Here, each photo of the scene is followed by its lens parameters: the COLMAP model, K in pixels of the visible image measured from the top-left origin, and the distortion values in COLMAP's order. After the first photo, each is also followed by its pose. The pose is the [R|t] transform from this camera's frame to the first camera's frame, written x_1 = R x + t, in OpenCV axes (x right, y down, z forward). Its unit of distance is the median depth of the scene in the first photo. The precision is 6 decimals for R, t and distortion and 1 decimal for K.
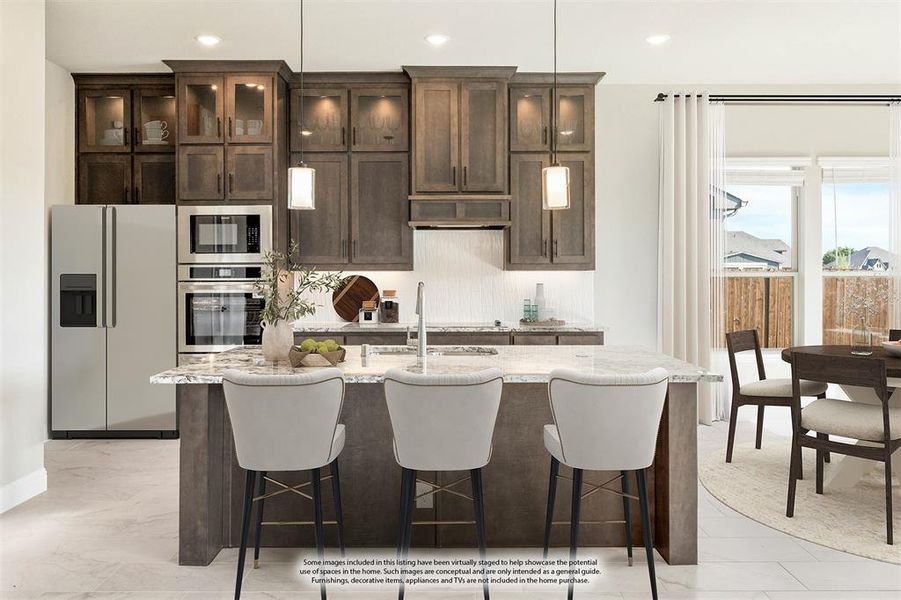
lens RADIAL K [[719.0, 0, 449.3], [0, 719.0, 272.2], [0, 0, 1]] dist [-0.000586, 0.001507]
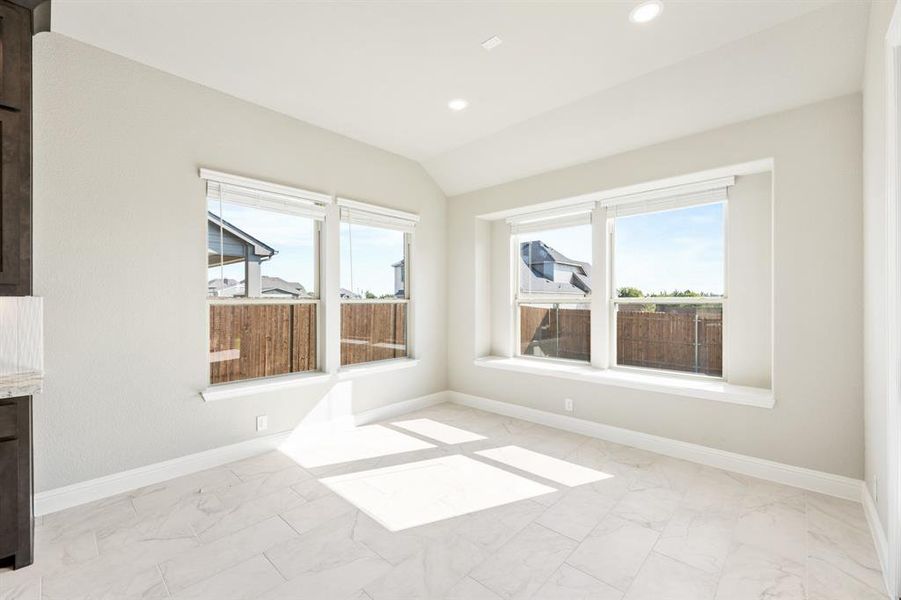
lens RADIAL K [[368.0, 0, 446.5], [0, 368.0, 304.2], [0, 0, 1]] dist [-0.000777, 0.000052]
pose [[0.686682, -0.004570, 0.726943, 0.221902], [-0.002997, 0.999954, 0.009118, 0.000930], [-0.726952, -0.008440, 0.686637, 0.502241]]
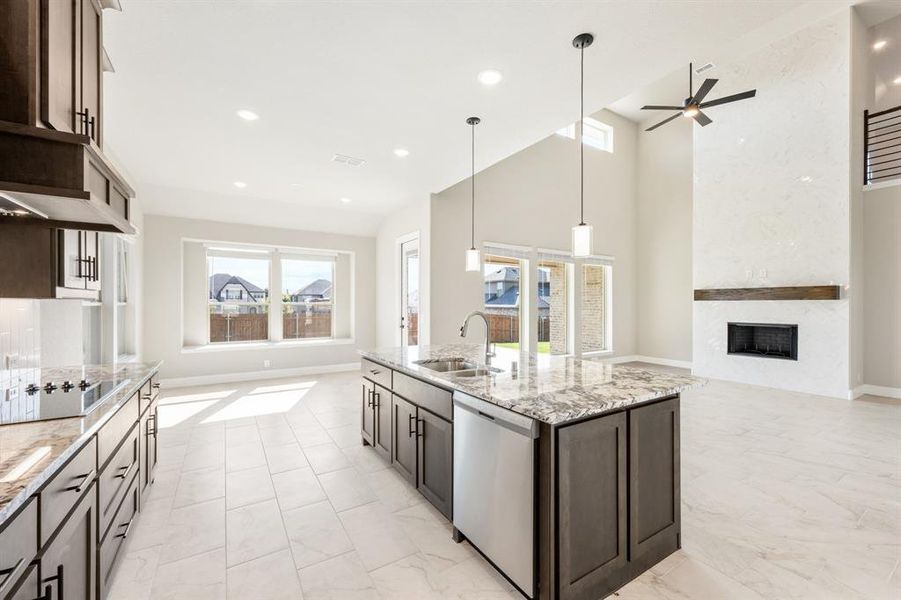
lens RADIAL K [[368.0, 0, 446.5], [0, 368.0, 304.2], [0, 0, 1]] dist [-0.000777, 0.000052]
pose [[-0.534758, 0.000943, 0.845005, -0.361375], [-0.003905, 0.999986, -0.003587, 0.002455], [-0.844996, -0.005218, -0.534747, 0.898406]]
